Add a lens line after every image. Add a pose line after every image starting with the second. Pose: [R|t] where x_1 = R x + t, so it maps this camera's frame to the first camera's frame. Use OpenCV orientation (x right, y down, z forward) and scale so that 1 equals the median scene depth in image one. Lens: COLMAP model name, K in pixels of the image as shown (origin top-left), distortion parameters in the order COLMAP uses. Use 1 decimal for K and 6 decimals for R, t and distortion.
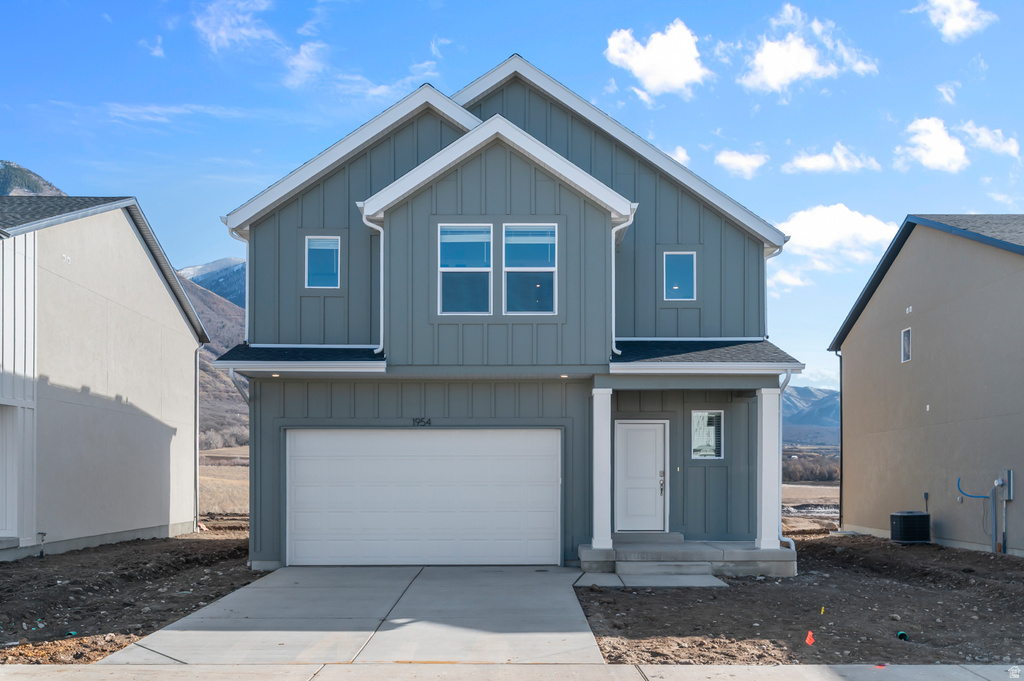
lens RADIAL K [[863.0, 0, 512.0], [0, 863.0, 340.5], [0, 0, 1]] dist [0.001851, 0.000417]
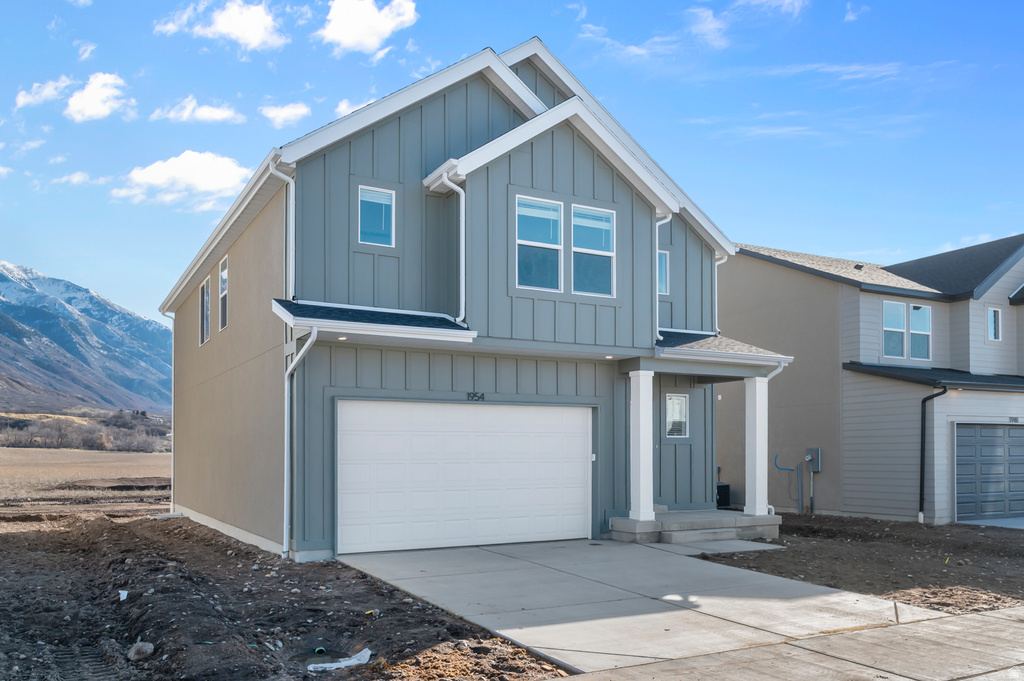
lens RADIAL K [[829.7, 0, 511.1], [0, 829.7, 317.6], [0, 0, 1]] dist [0.002041, -0.001187]
pose [[0.875036, 0.076462, 0.477980, -0.529737], [-0.072442, 0.997011, -0.026872, 0.029503], [-0.478606, -0.011112, 0.877960, 0.174852]]
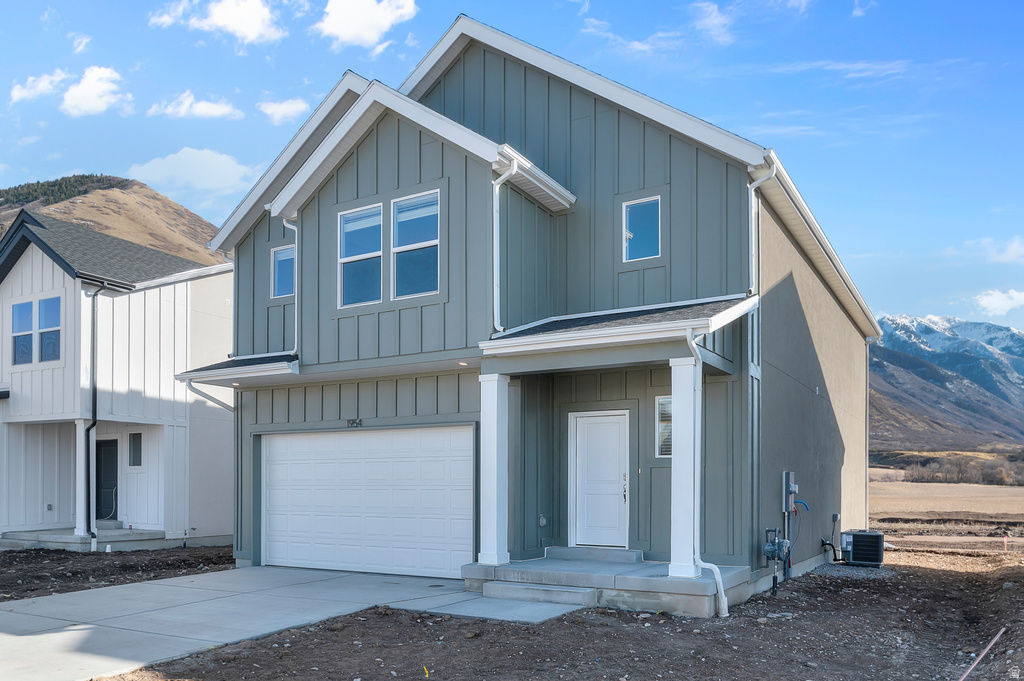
lens RADIAL K [[775.5, 0, 512.1], [0, 775.5, 384.7], [0, 0, 1]] dist [-0.006080, -0.001022]
pose [[0.863183, -0.063611, -0.500869, 0.492472], [0.074232, 0.997240, 0.001279, 0.065394], [0.499405, -0.038284, 0.865522, 0.354038]]
